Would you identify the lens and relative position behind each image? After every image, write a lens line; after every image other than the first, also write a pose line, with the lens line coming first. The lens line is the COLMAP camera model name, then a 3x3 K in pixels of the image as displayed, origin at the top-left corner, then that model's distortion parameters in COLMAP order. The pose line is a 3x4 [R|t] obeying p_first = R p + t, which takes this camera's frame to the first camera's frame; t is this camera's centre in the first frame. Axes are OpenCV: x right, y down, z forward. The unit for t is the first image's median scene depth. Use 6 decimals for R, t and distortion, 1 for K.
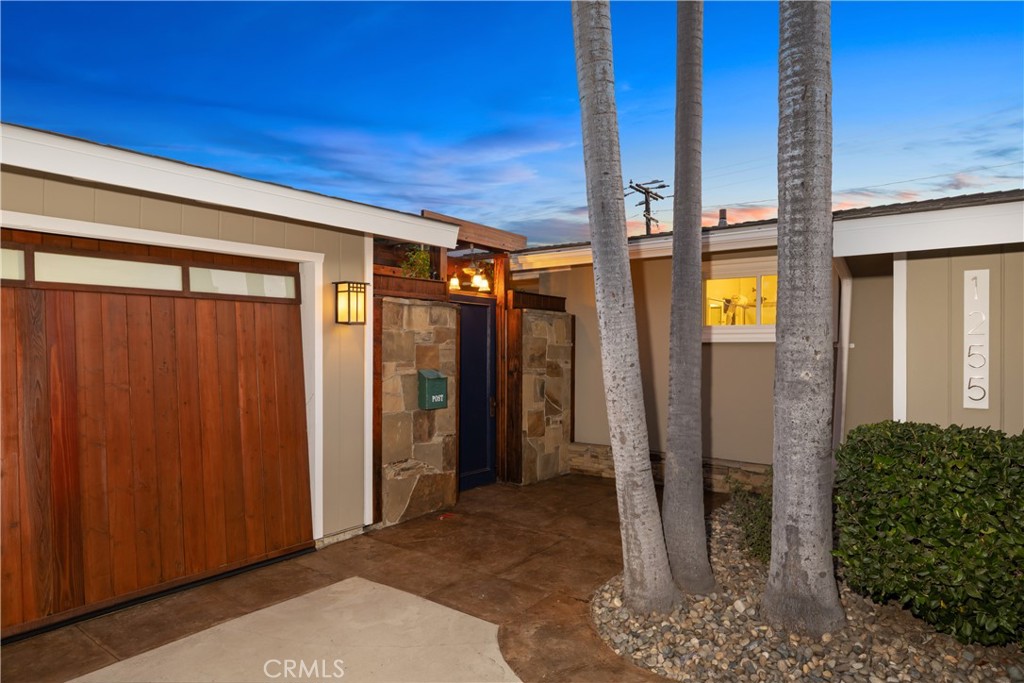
lens RADIAL K [[615.9, 0, 512.0], [0, 615.9, 341.5], [0, 0, 1]] dist [0.000122, -0.000232]
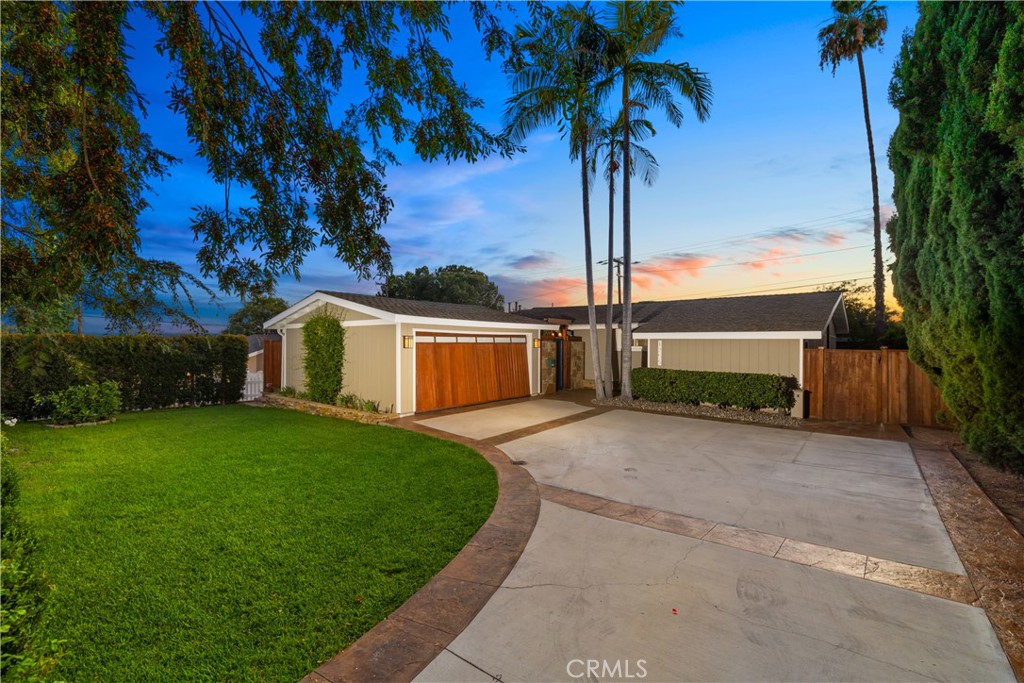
lens RADIAL K [[431.1, 0, 512.0], [0, 431.1, 341.5], [0, 0, 1]] dist [0.001985, -0.000007]
pose [[0.999364, -0.000154, -0.035666, -0.255739], [0.000307, 0.999991, 0.004279, -0.066978], [0.035665, -0.004287, 0.999355, -1.663719]]
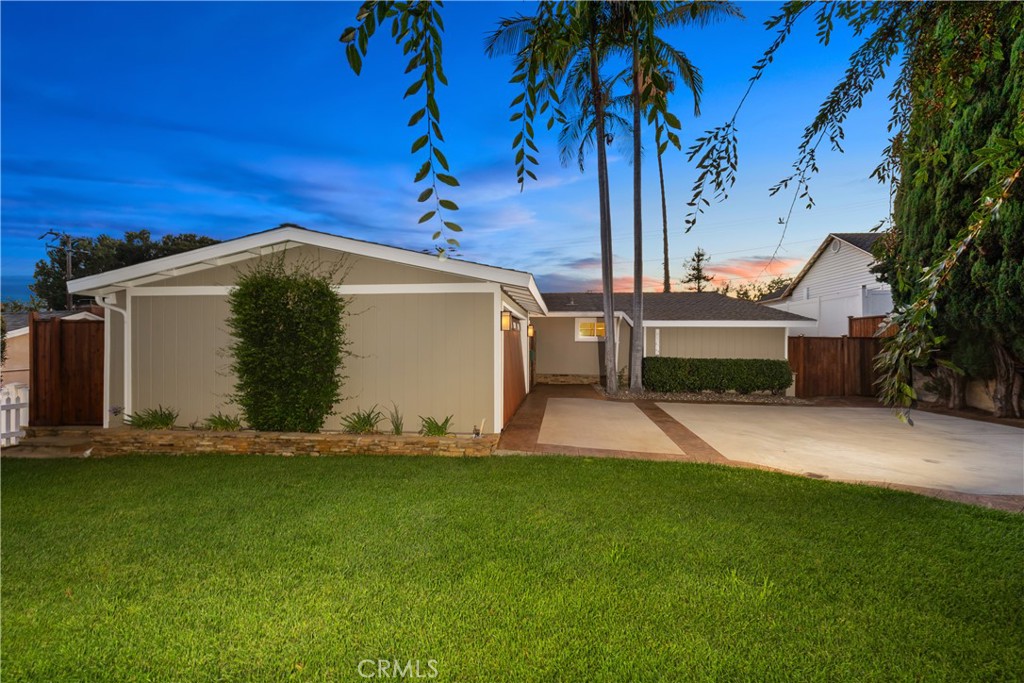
lens RADIAL K [[431.1, 0, 512.0], [0, 431.1, 341.5], [0, 0, 1]] dist [0.001985, -0.000007]
pose [[0.856618, 0.000052, 0.515951, -1.304171], [-0.005338, 0.999947, 0.008761, -0.015895], [-0.515923, -0.010259, 0.856573, -0.908265]]
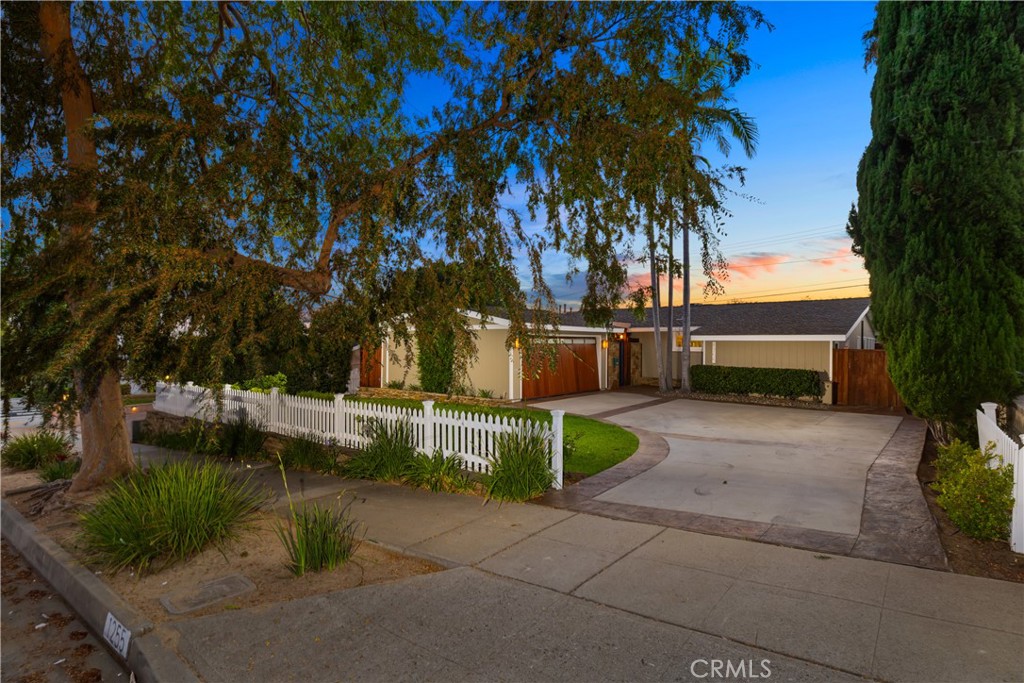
lens RADIAL K [[502.5, 0, 512.0], [0, 502.5, 341.5], [0, 0, 1]] dist [-0.000509, -0.000226]
pose [[0.998829, 0.000701, -0.048370, -0.647650], [-0.000580, 0.999997, 0.002517, -0.072508], [0.048371, -0.002486, 0.998826, -2.517371]]
